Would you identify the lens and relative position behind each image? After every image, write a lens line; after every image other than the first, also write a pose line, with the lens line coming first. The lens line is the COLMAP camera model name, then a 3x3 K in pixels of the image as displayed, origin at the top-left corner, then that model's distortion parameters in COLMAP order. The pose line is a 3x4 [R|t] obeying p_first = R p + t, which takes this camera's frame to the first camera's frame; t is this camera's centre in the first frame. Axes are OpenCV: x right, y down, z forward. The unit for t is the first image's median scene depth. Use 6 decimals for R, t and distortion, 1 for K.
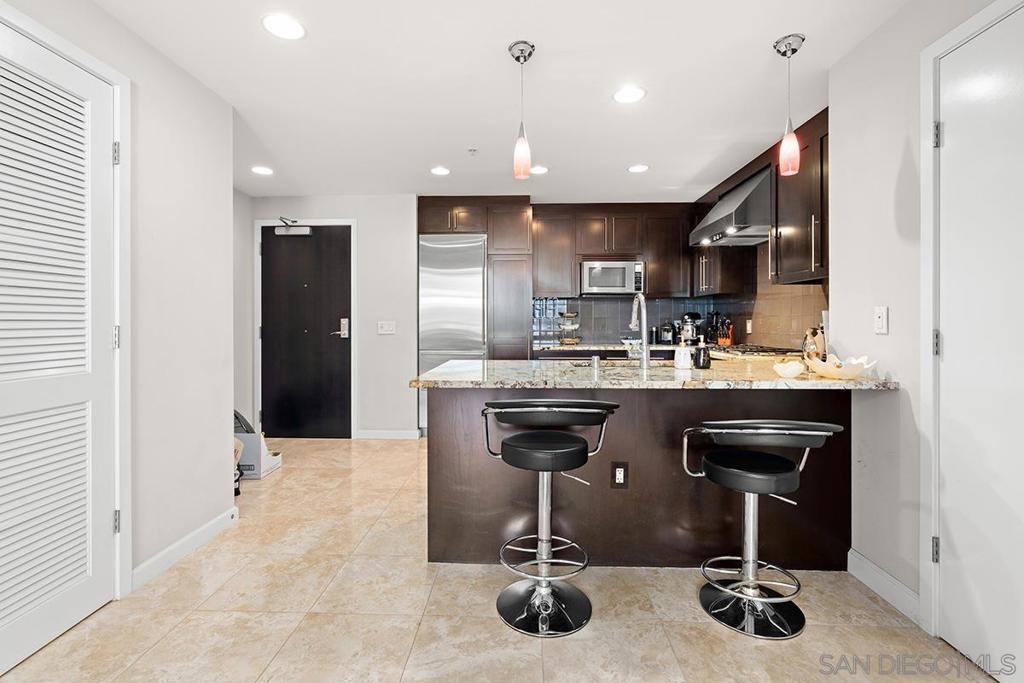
lens RADIAL K [[466.0, 0, 507.0], [0, 466.0, 323.2], [0, 0, 1]] dist [-0.012689, 0.004840]
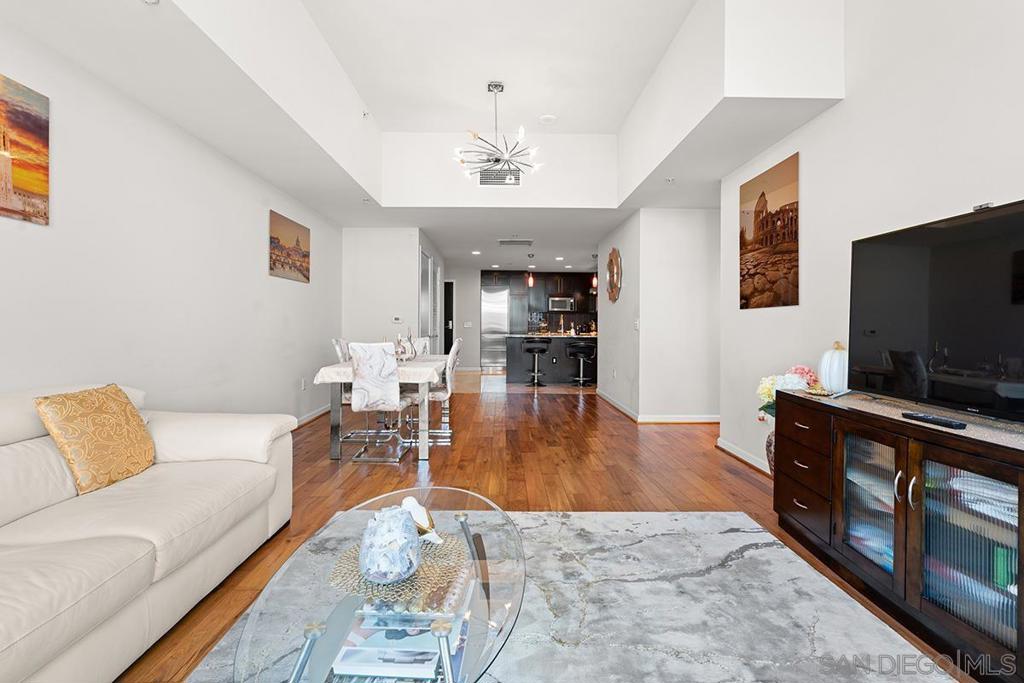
lens RADIAL K [[466.0, 0, 512.7], [0, 466.0, 326.4], [0, 0, 1]] dist [-0.012689, 0.004840]
pose [[0.998310, 0.003974, 0.057976, -0.165420], [-0.003877, 0.999991, -0.001782, 0.020936], [-0.057982, 0.001554, 0.998316, -1.411330]]
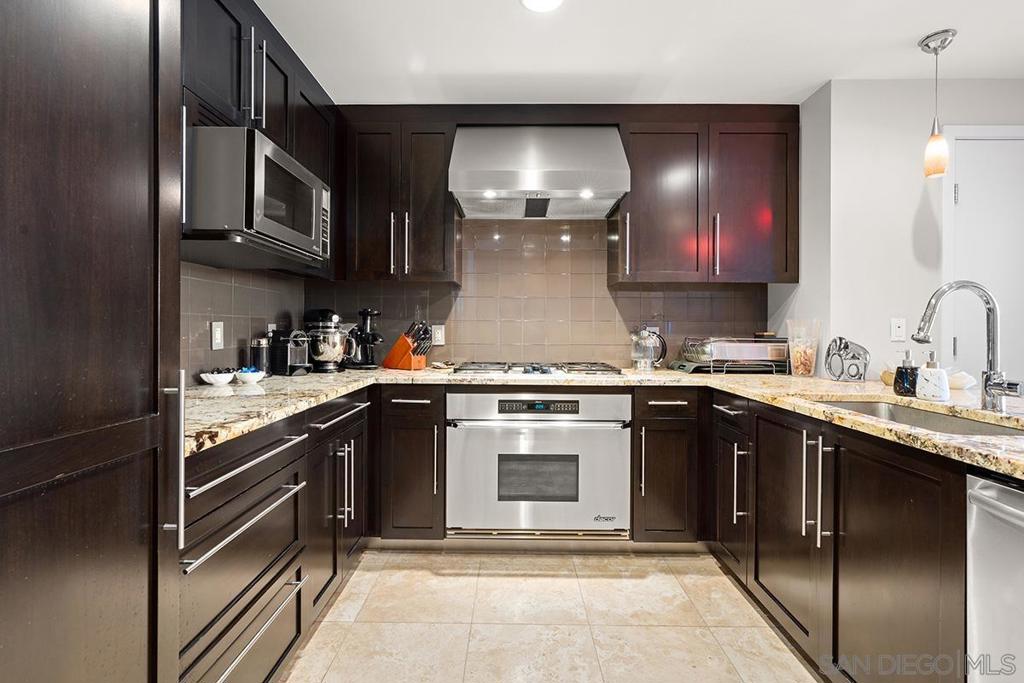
lens RADIAL K [[466.0, 0, 507.3], [0, 466.0, 323.8], [0, 0, 1]] dist [-0.012689, 0.004840]
pose [[-0.018577, 0.011014, 0.999767, -0.143900], [-0.002576, 0.999935, -0.011064, -0.001994], [-0.999824, -0.002781, -0.018547, 0.853571]]
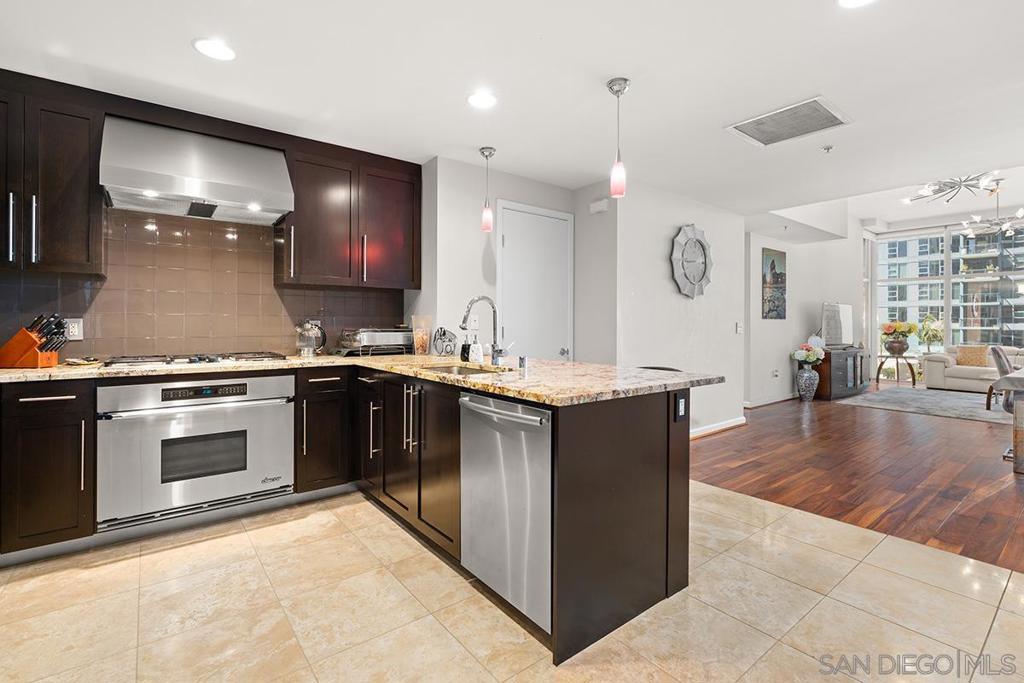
lens RADIAL K [[466.0, 0, 510.0], [0, 466.0, 323.3], [0, 0, 1]] dist [-0.012689, 0.004840]
pose [[-0.641173, -0.001471, 0.767395, -0.309194], [-0.000574, 0.999999, 0.001437, -0.001977], [-0.767396, 0.000481, -0.641173, 0.888357]]
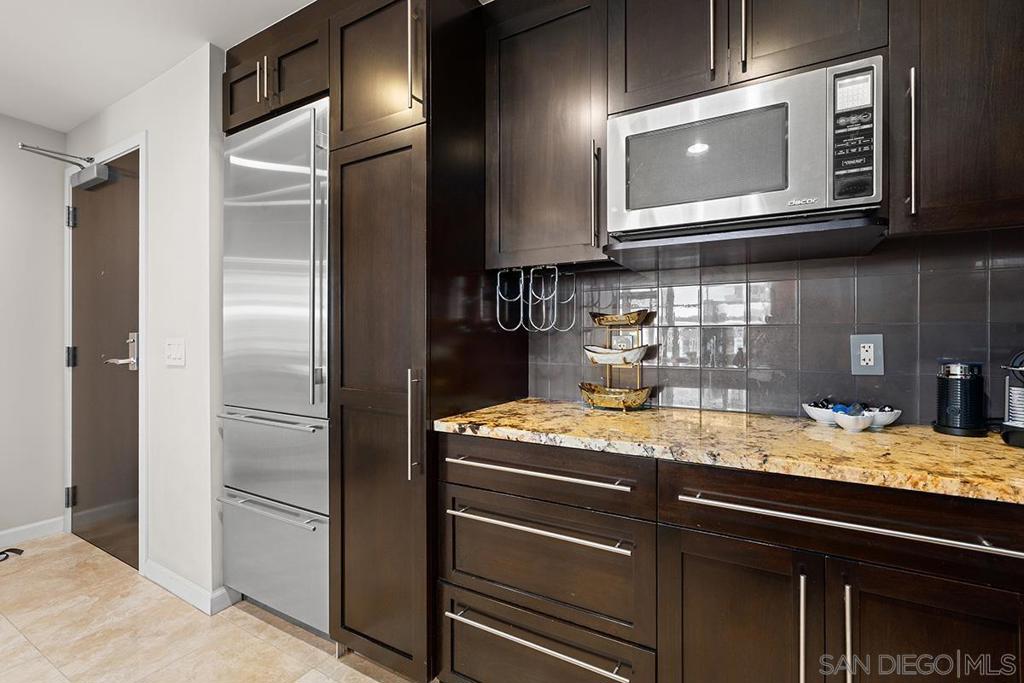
lens RADIAL K [[466.0, 0, 511.7], [0, 466.0, 341.7], [0, 0, 1]] dist [-0.012689, 0.004840]
pose [[0.884210, 0.003913, -0.467073, 0.246457], [-0.004107, 0.999991, 0.000602, -0.002331], [0.467071, 0.001386, 0.884219, 0.748154]]
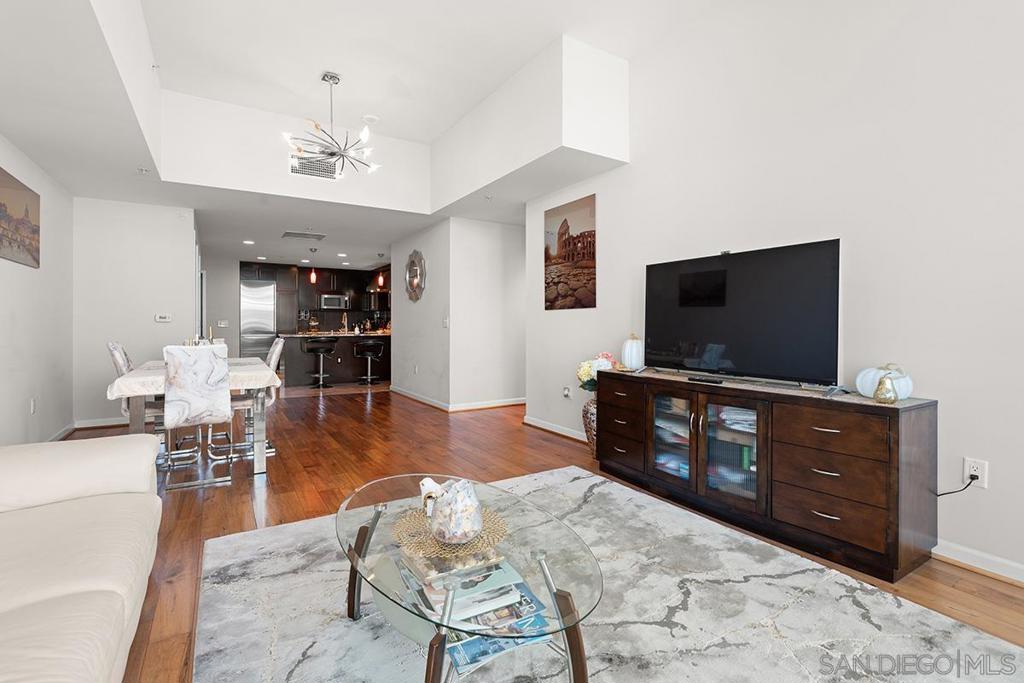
lens RADIAL K [[466.0, 0, 510.6], [0, 466.0, 325.1], [0, 0, 1]] dist [-0.012689, 0.004840]
pose [[0.824768, -0.003008, 0.565463, -0.363914], [0.003938, 0.999992, -0.000424, 0.021084], [-0.565458, 0.002577, 0.824773, -1.418624]]
